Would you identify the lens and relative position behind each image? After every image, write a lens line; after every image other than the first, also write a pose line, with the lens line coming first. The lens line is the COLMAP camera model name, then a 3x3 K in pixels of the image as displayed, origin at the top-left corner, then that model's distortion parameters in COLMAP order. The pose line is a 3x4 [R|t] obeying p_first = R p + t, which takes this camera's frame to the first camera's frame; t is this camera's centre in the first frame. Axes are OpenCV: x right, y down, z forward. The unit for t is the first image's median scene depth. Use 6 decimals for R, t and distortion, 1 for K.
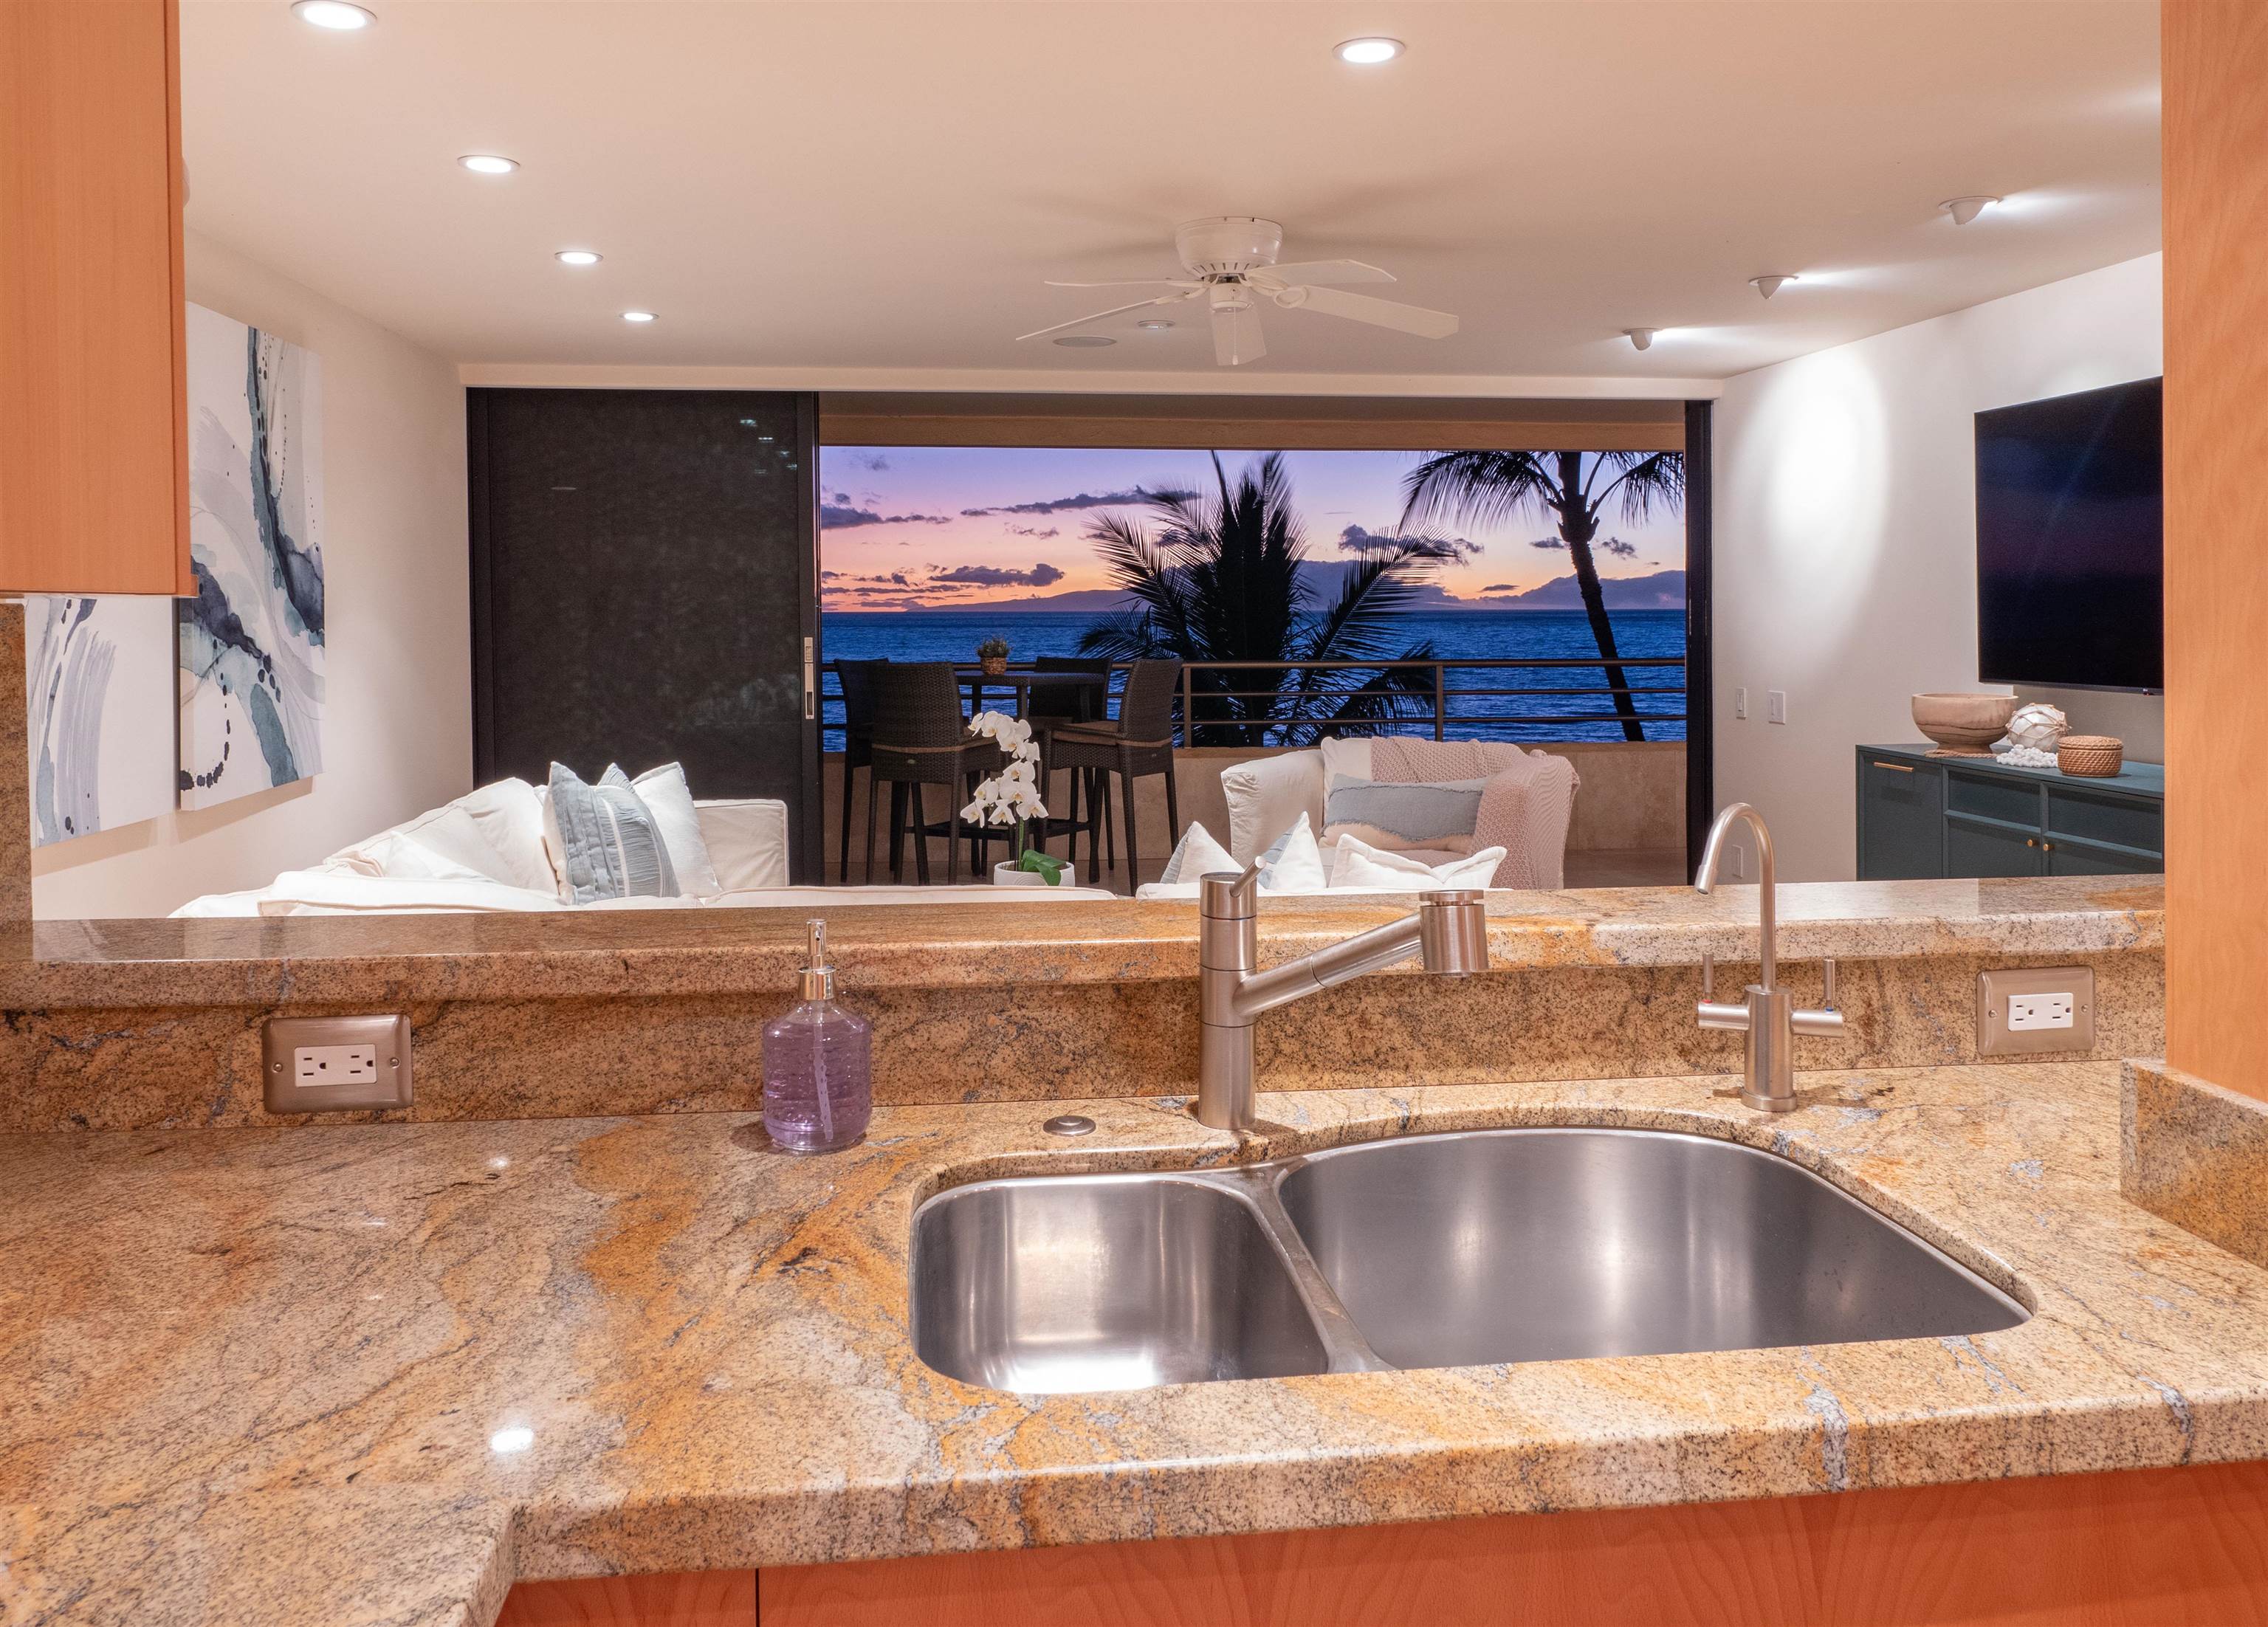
lens RADIAL K [[1678.5, 0, 1139.8], [0, 1678.5, 626.7], [0, 0, 1]] dist [0.002080, 0.001228]
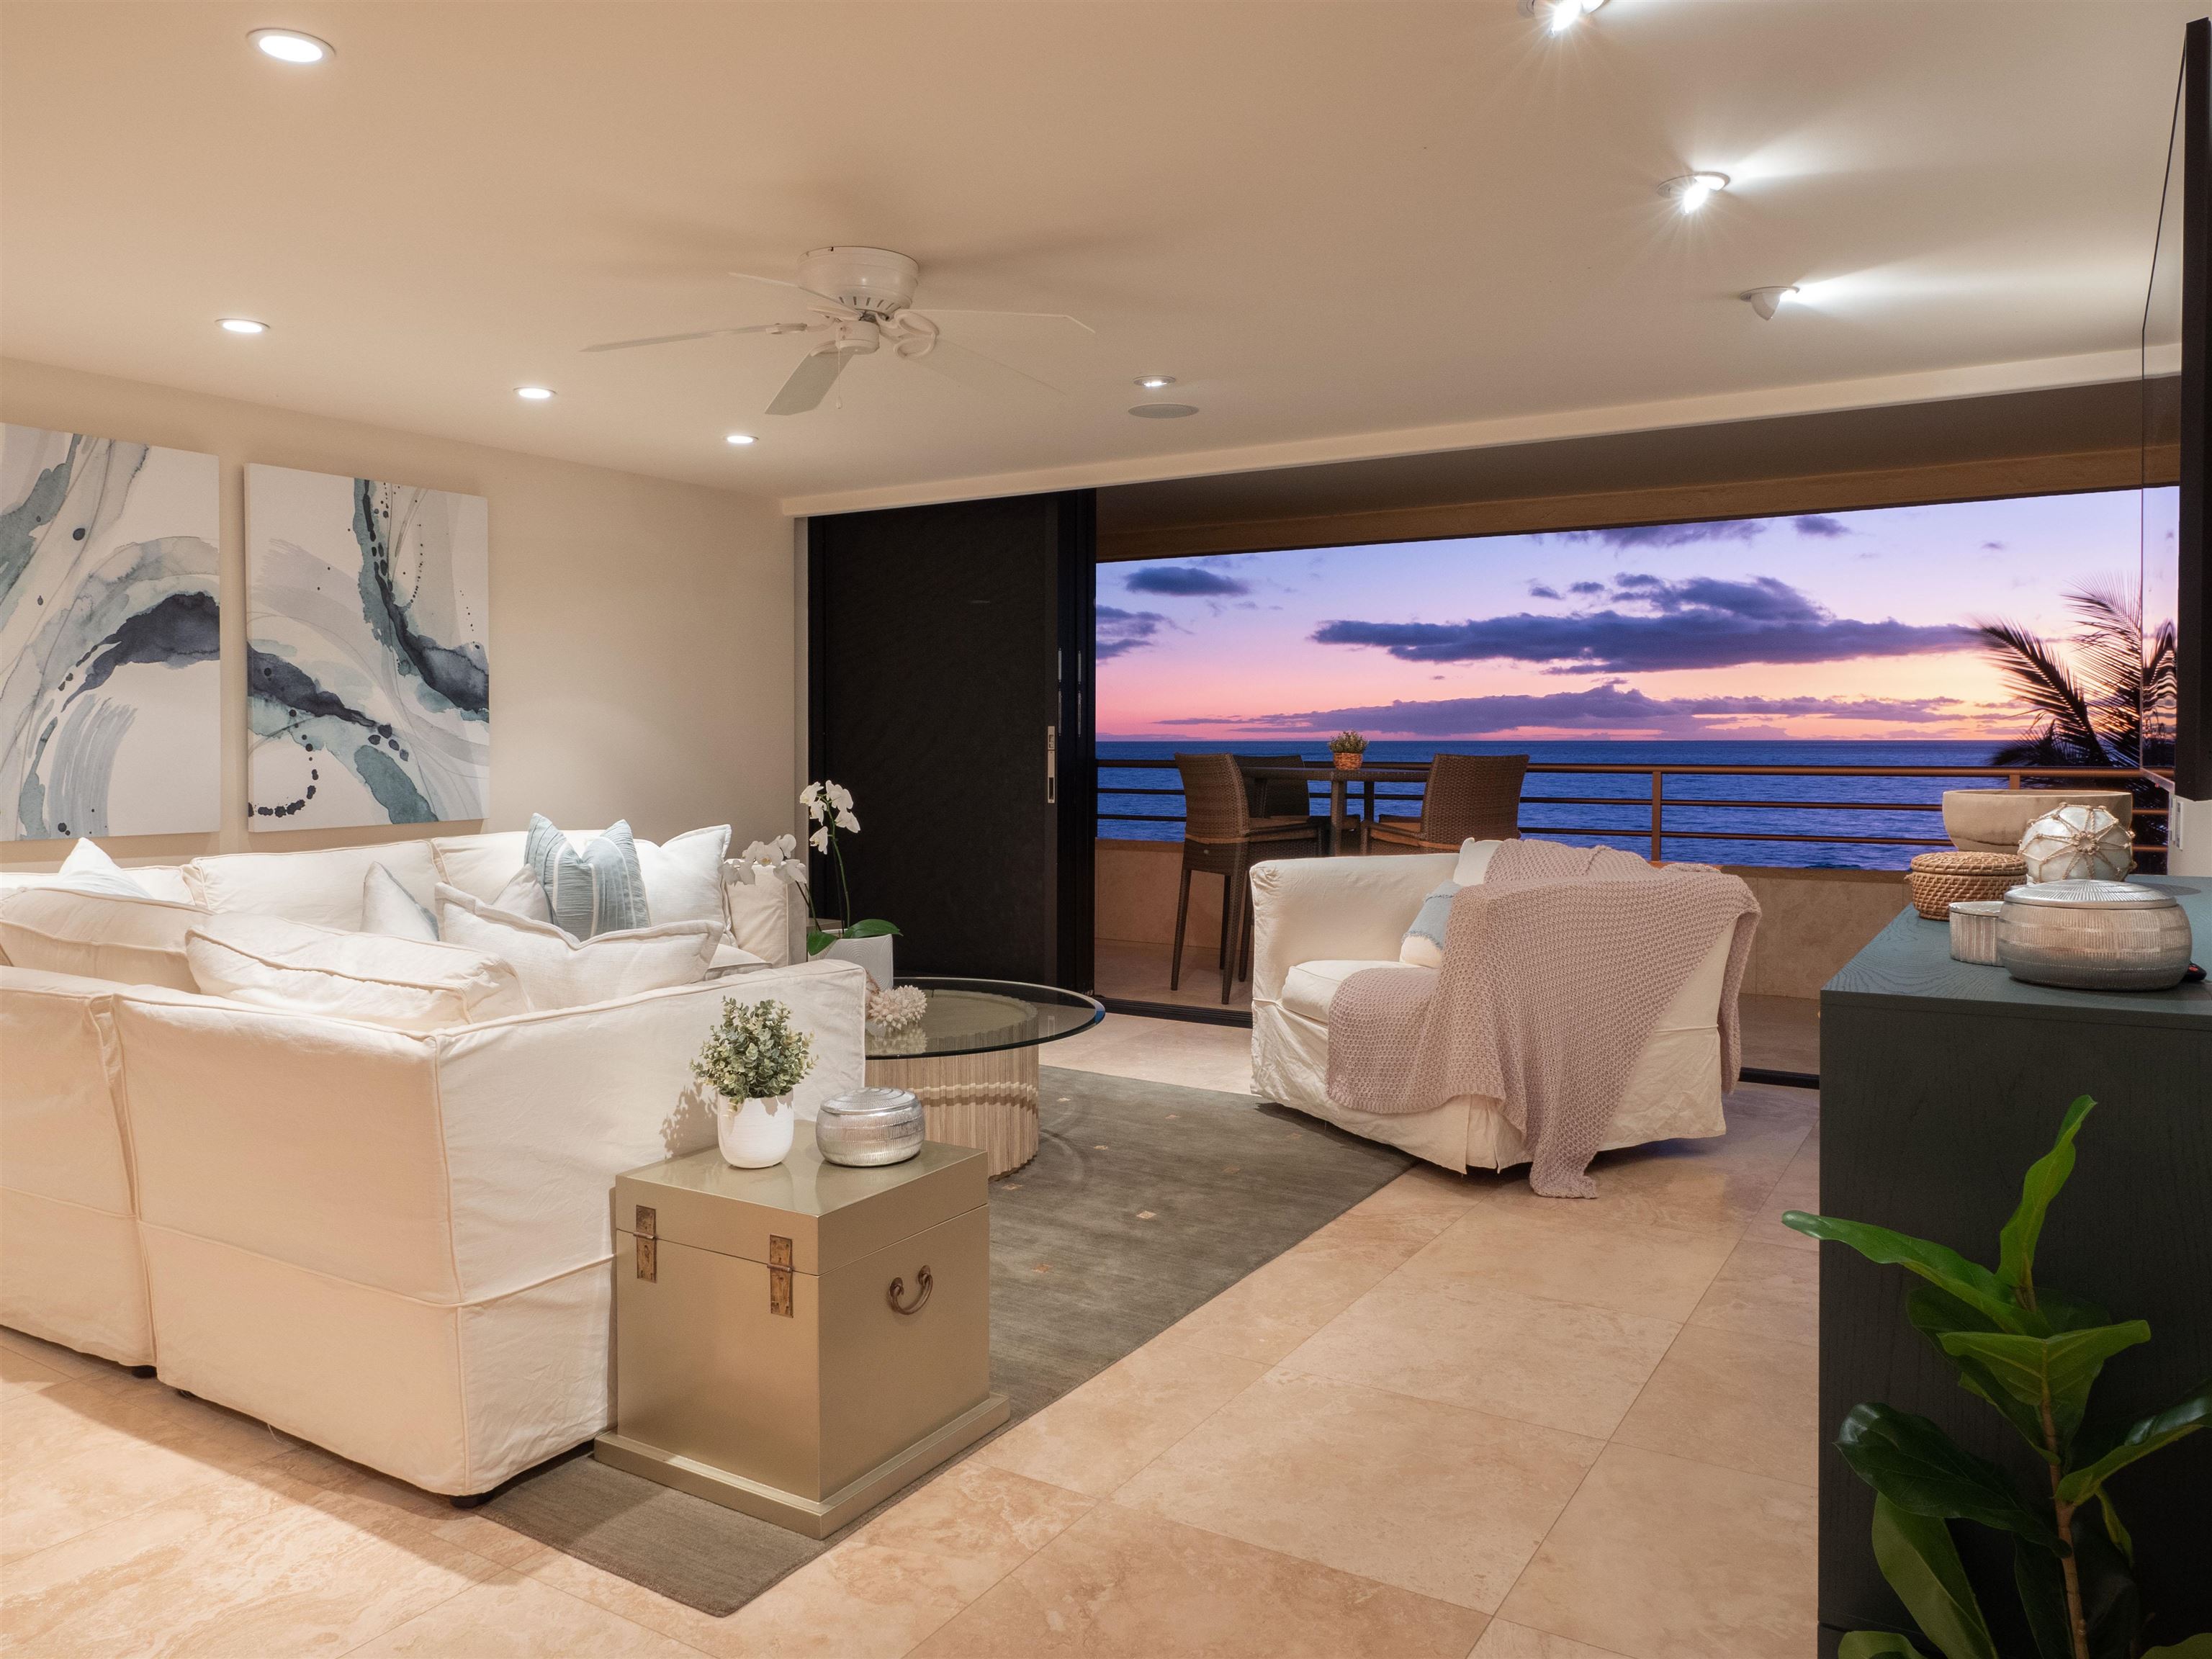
lens RADIAL K [[1546.1, 0, 1107.1], [0, 1546.1, 804.1], [0, 0, 1]] dist [-0.002141, -0.002327]
pose [[0.775421, 0.027731, -0.630836, 0.687853], [-0.006798, 0.999344, 0.035575, 0.031573], [0.631408, -0.023297, 0.775101, 0.398386]]
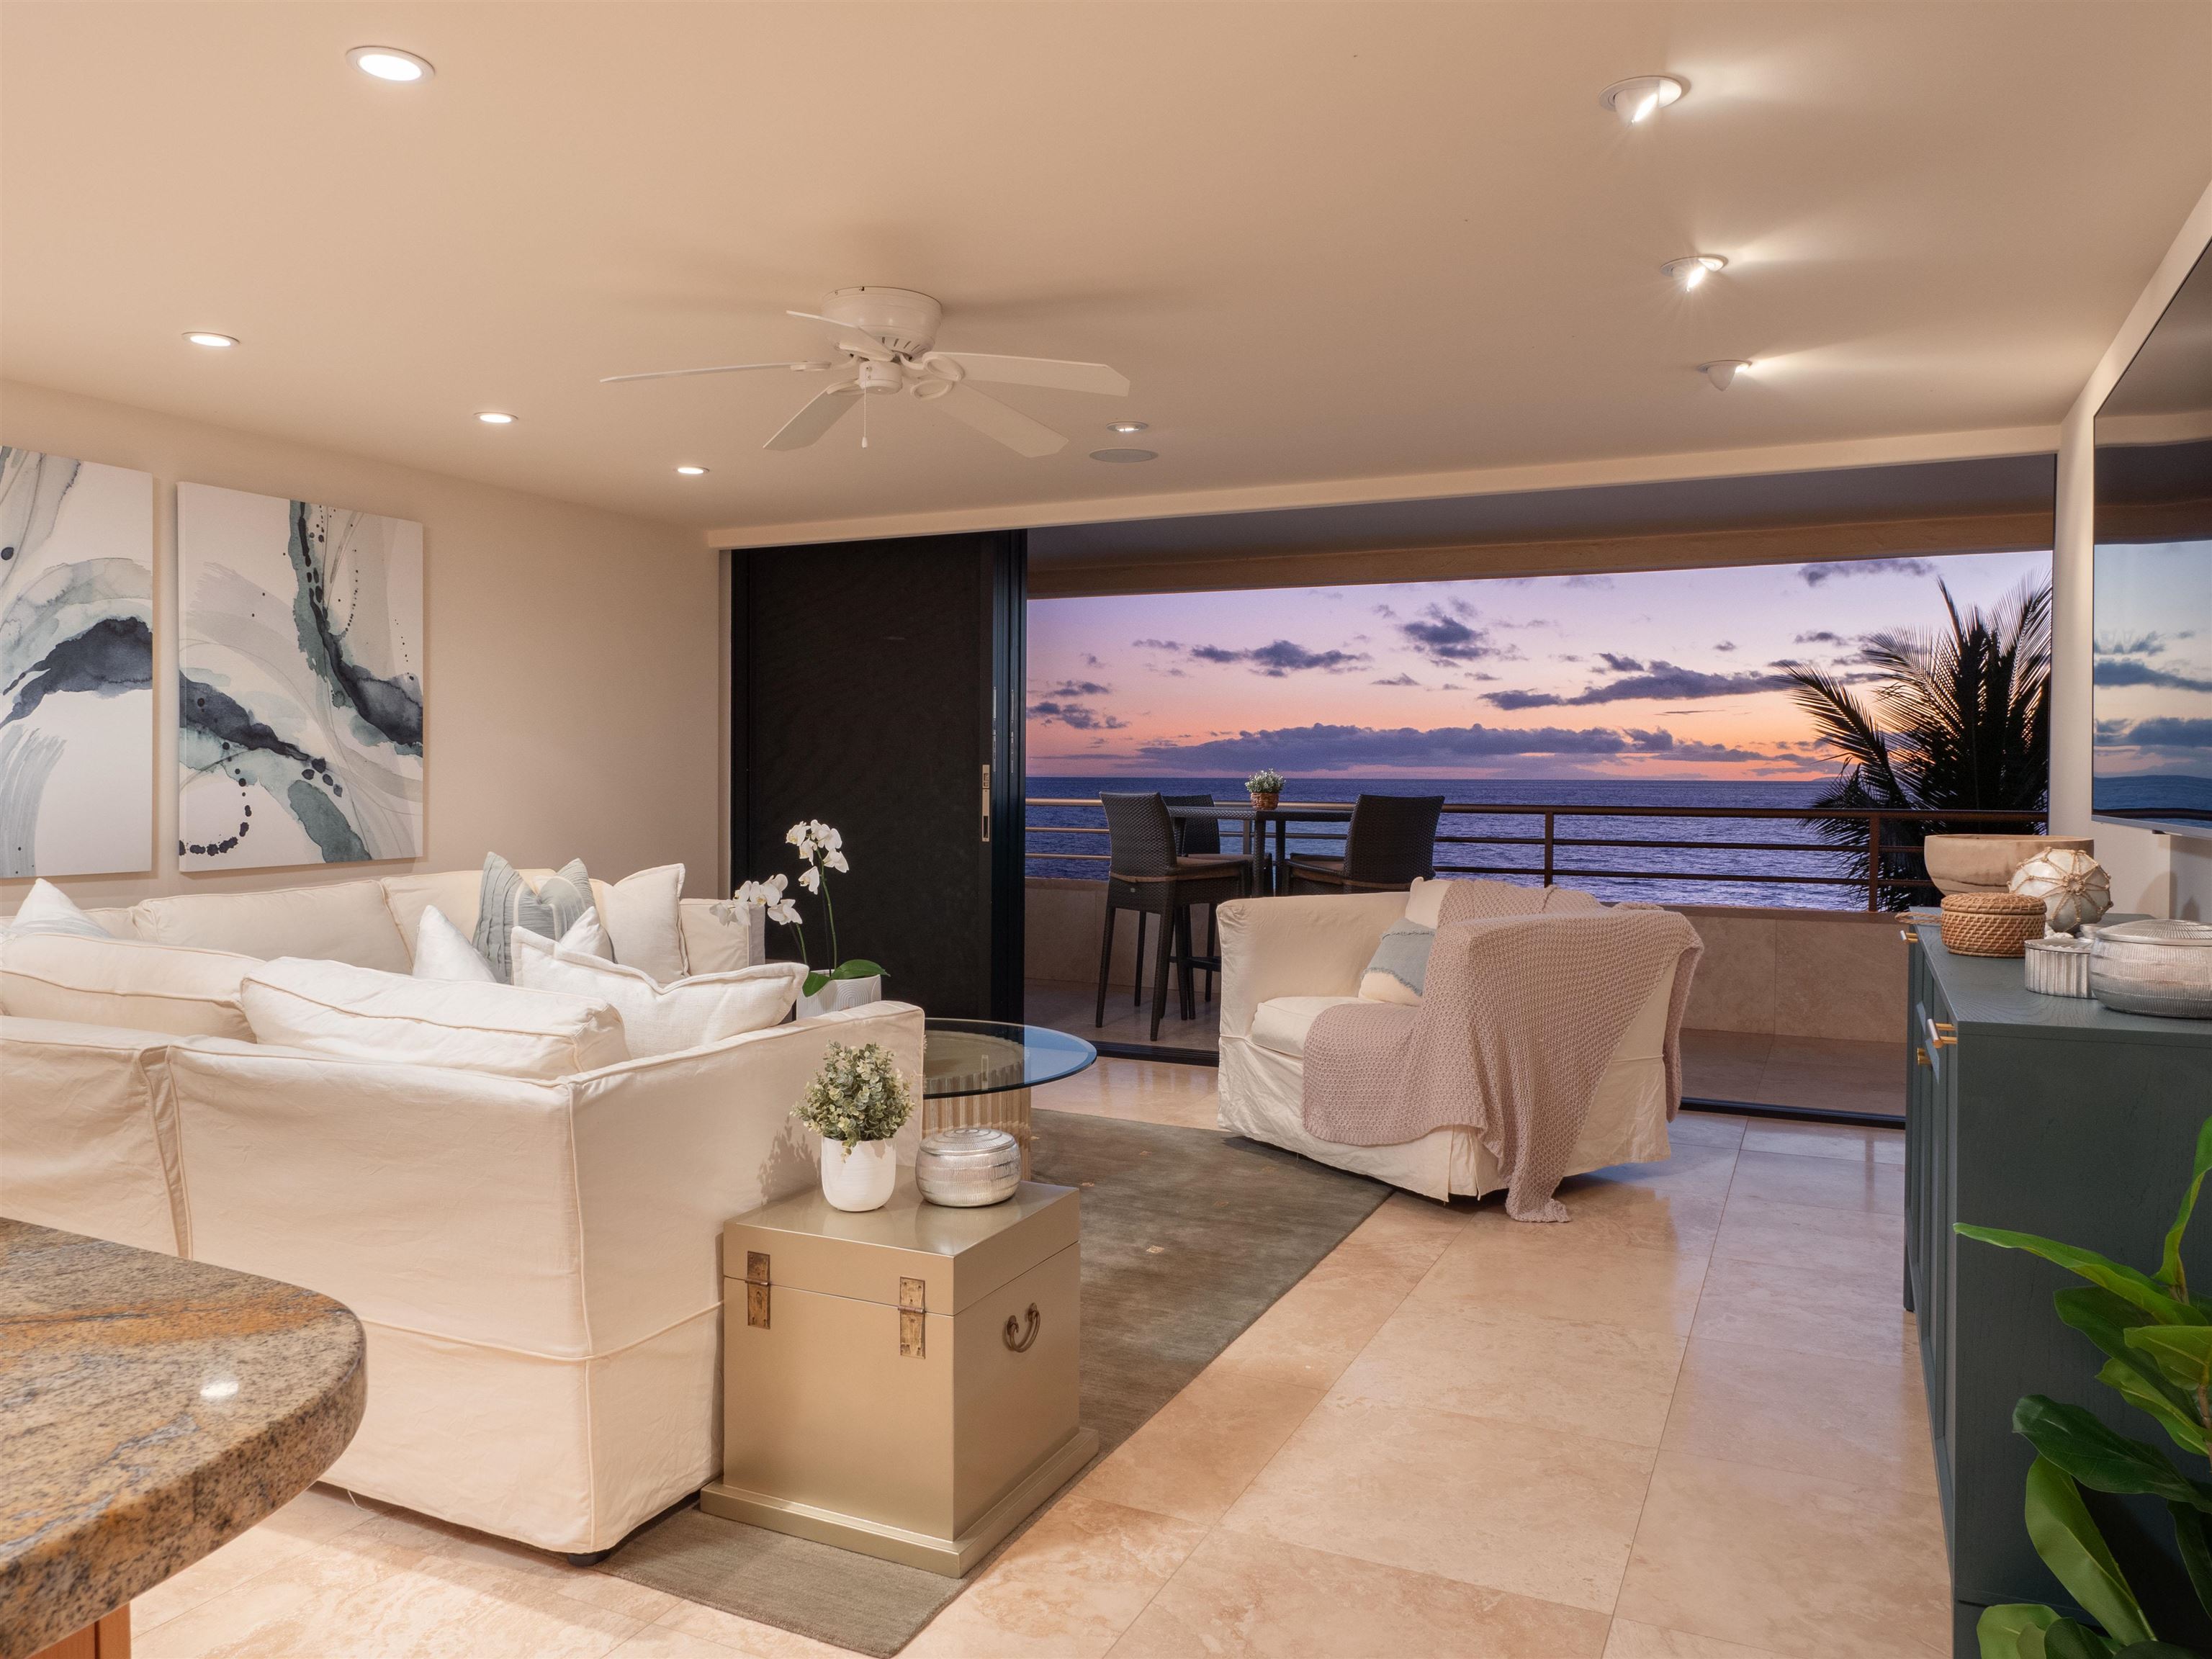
lens RADIAL K [[1554.7, 0, 1106.0], [0, 1554.7, 829.5], [0, 0, 1]] dist [-0.002849, -0.001367]
pose [[0.843591, 0.026250, -0.536344, 0.605117], [-0.013373, 0.999522, 0.027886, 0.028943], [0.536820, -0.016351, 0.843538, 0.316936]]
